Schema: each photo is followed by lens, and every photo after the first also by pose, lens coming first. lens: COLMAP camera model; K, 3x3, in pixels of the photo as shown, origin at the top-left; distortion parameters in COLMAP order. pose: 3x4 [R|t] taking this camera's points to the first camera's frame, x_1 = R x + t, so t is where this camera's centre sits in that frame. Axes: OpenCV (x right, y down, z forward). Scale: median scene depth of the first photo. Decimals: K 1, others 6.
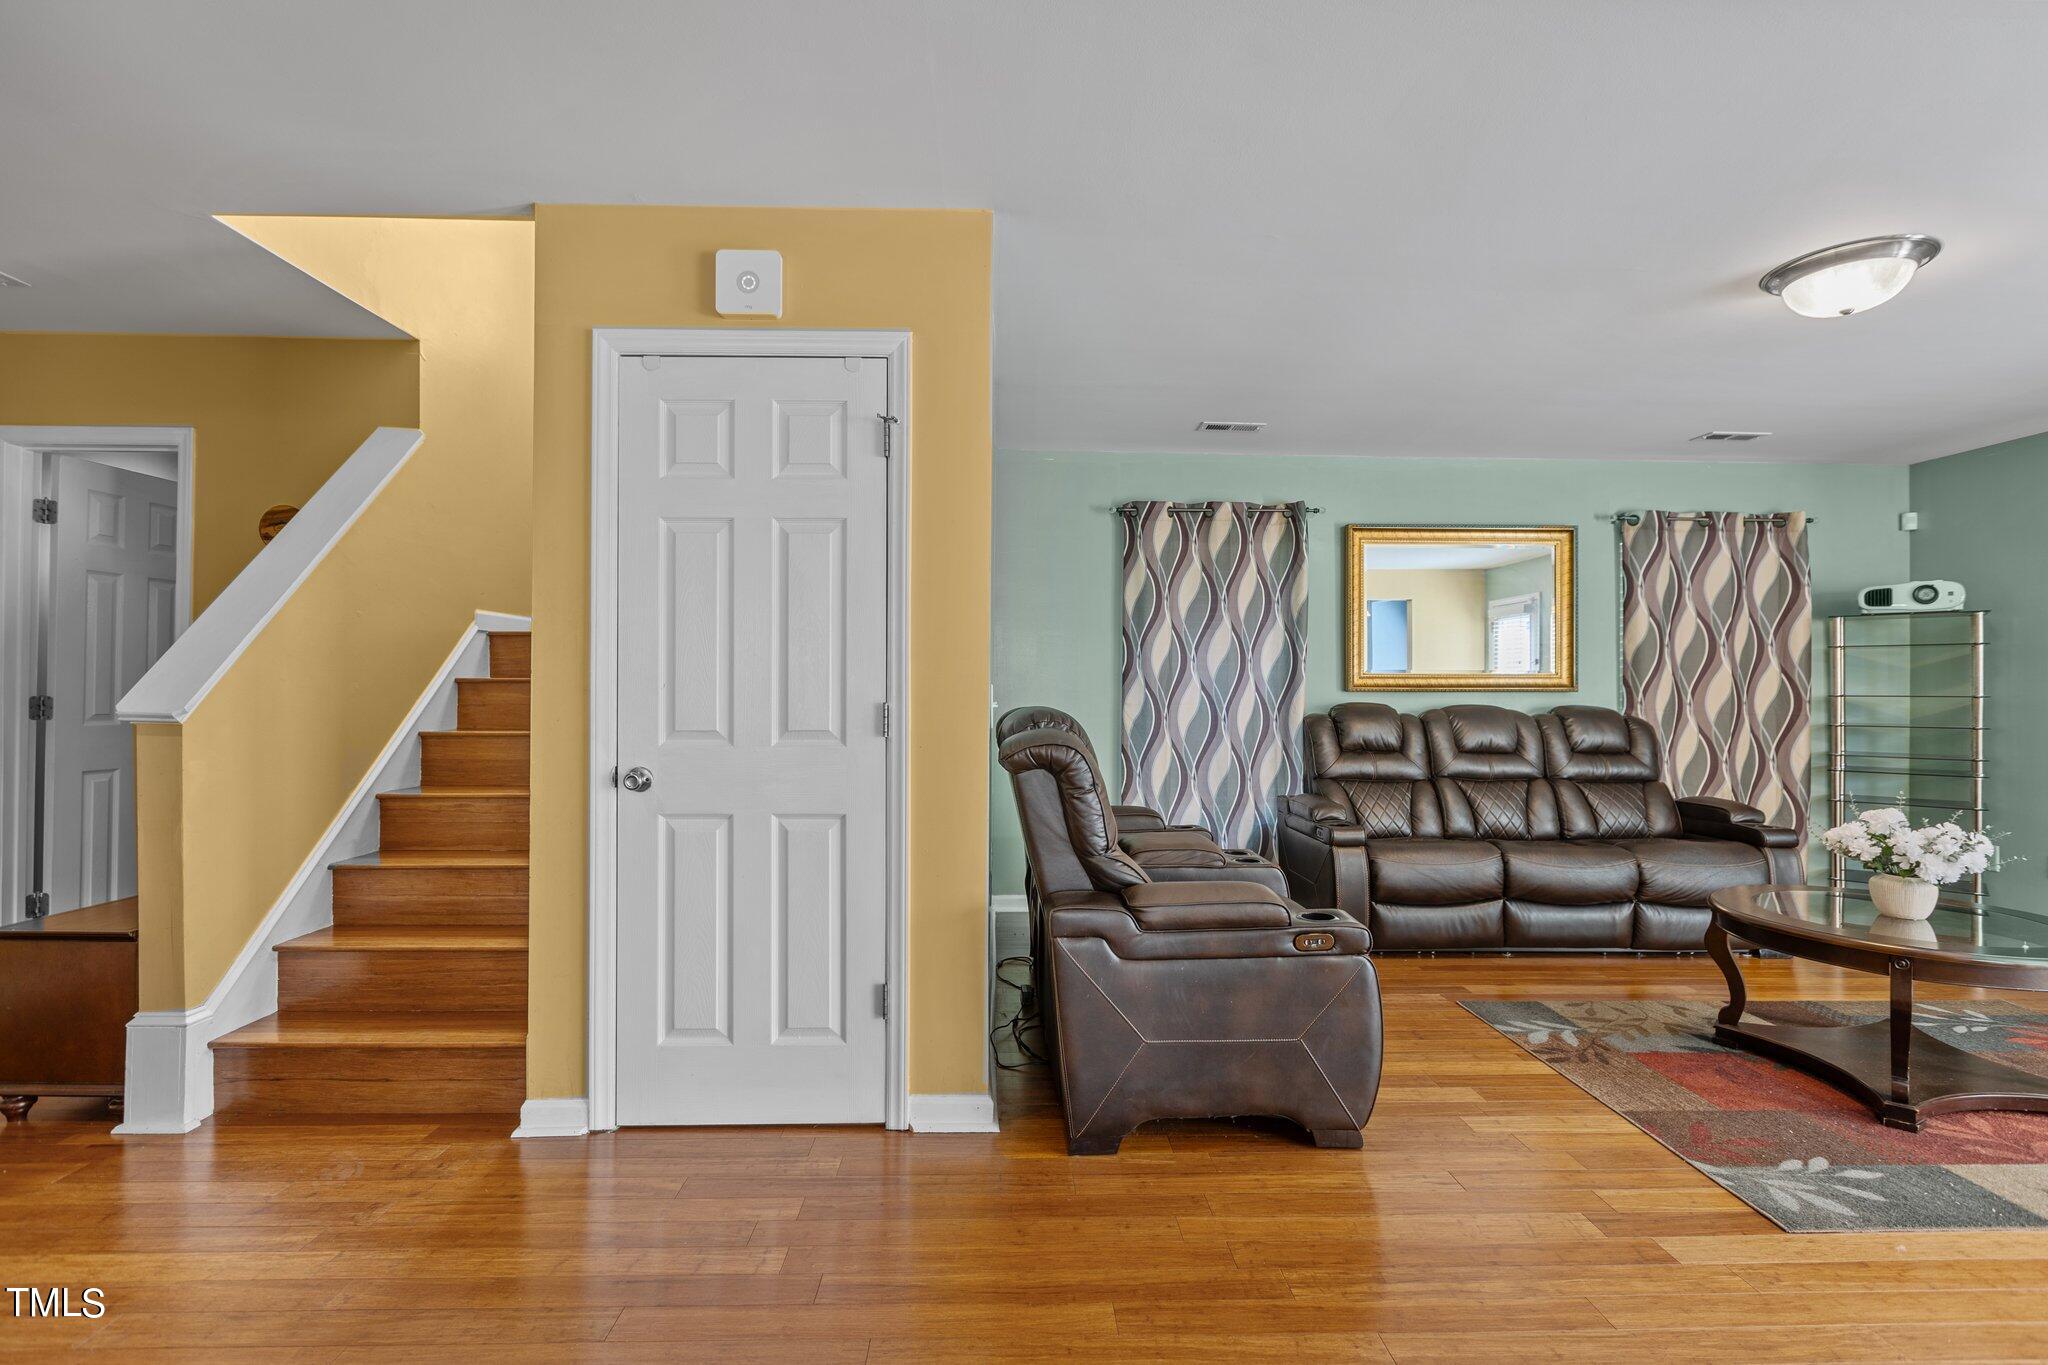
lens RADIAL K [[950.6, 0, 1013.8], [0, 950.6, 680.9], [0, 0, 1]] dist [-0.002786, -0.000872]
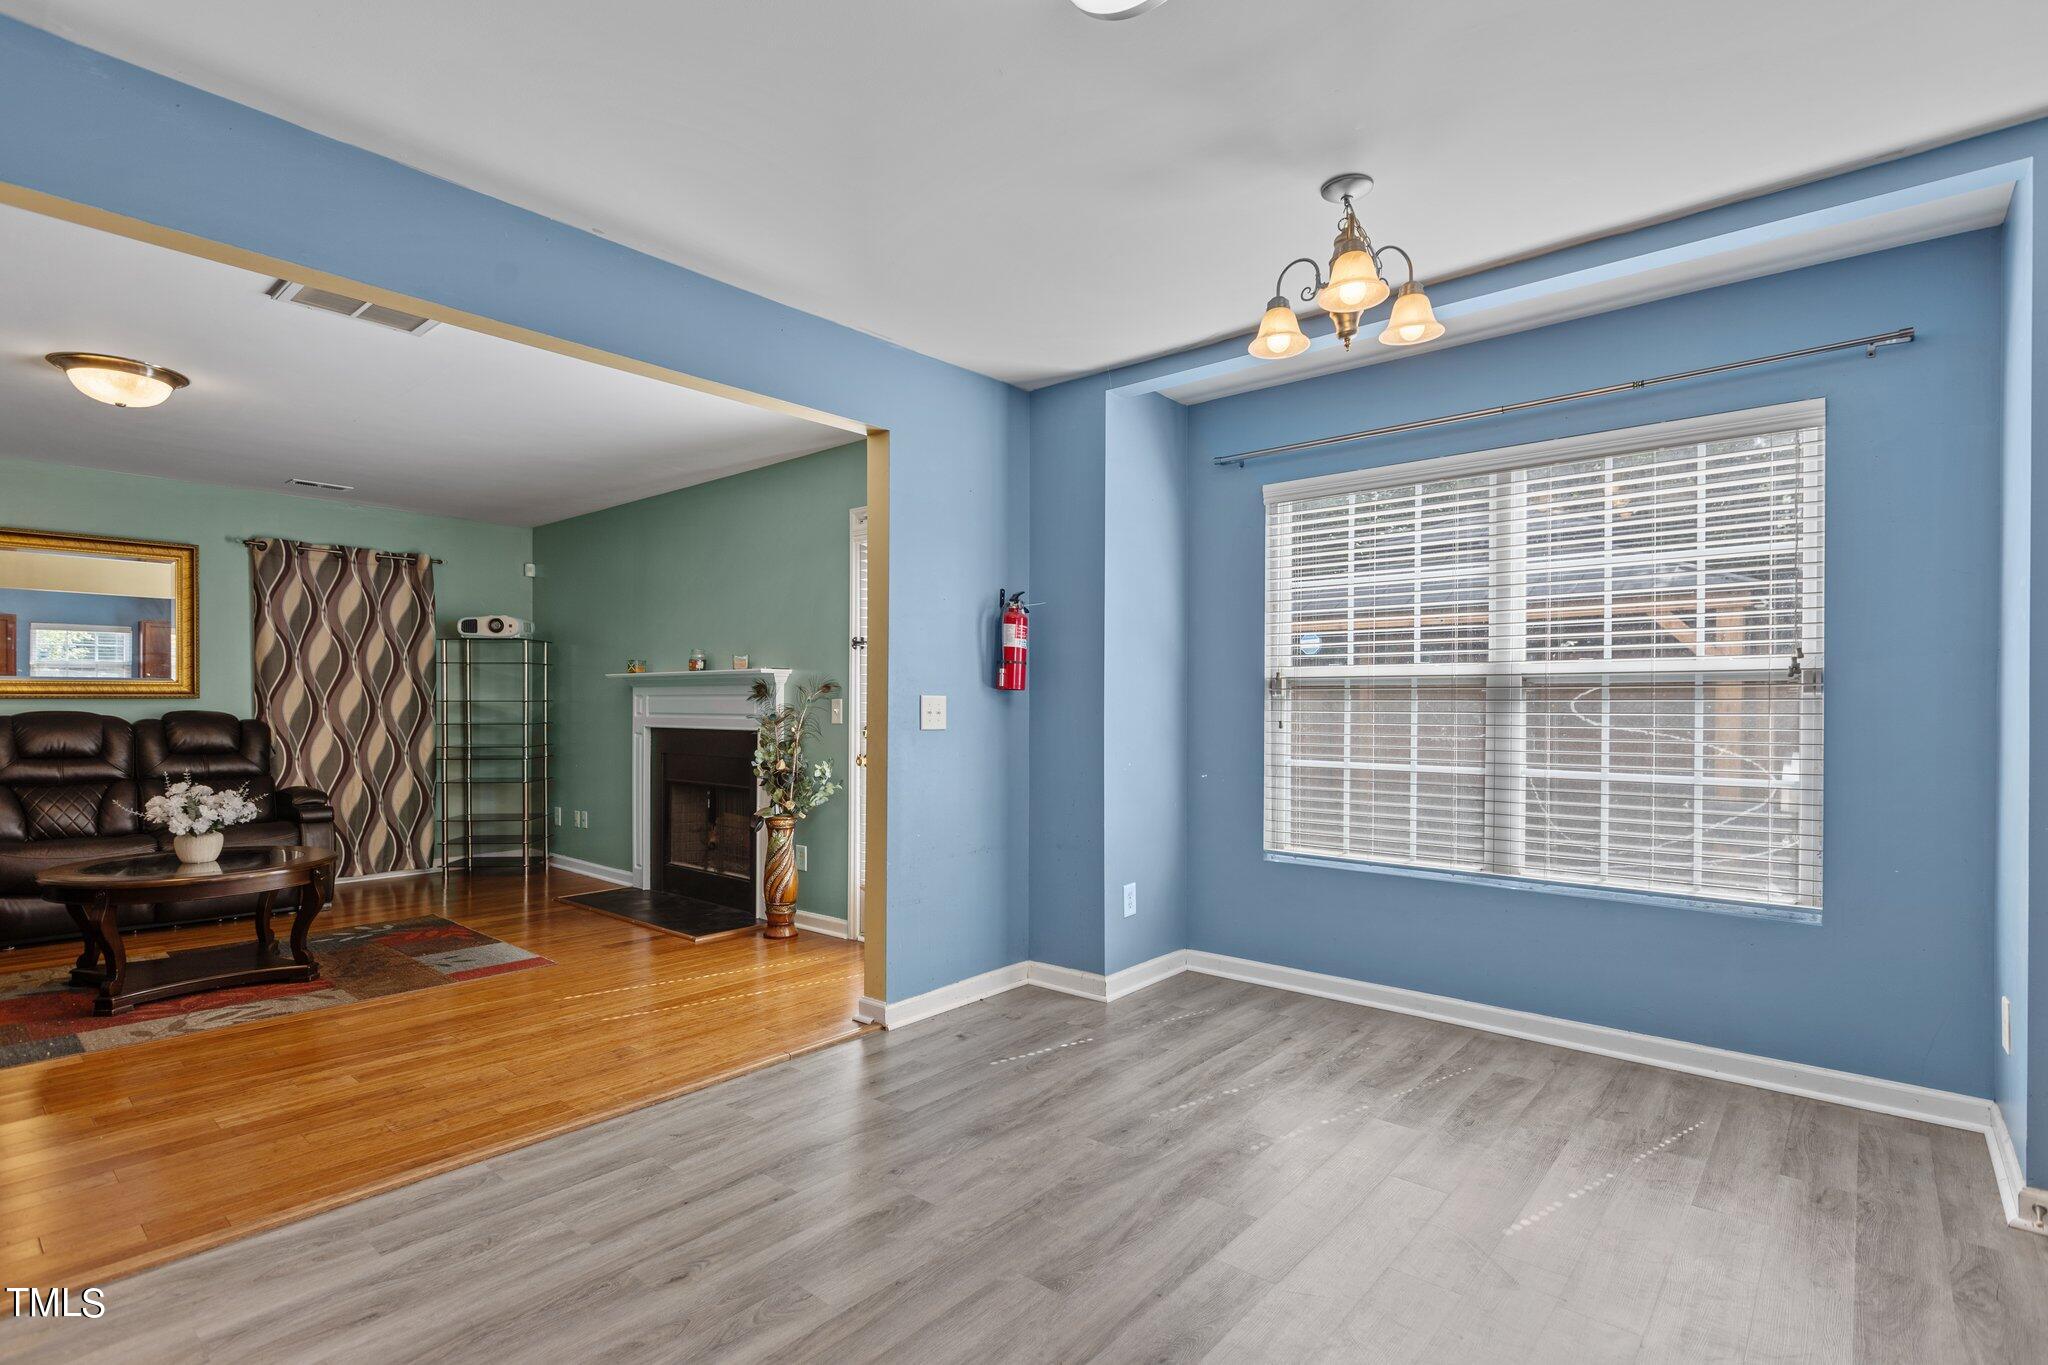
lens RADIAL K [[950.6, 0, 1057.2], [0, 950.6, 718.6], [0, 0, 1]] dist [-0.002786, -0.000872]
pose [[0.656552, -0.014499, 0.754141, 0.746356], [-0.005551, 0.999695, 0.024053, 0.007746], [-0.754260, -0.019978, 0.656272, -0.824181]]
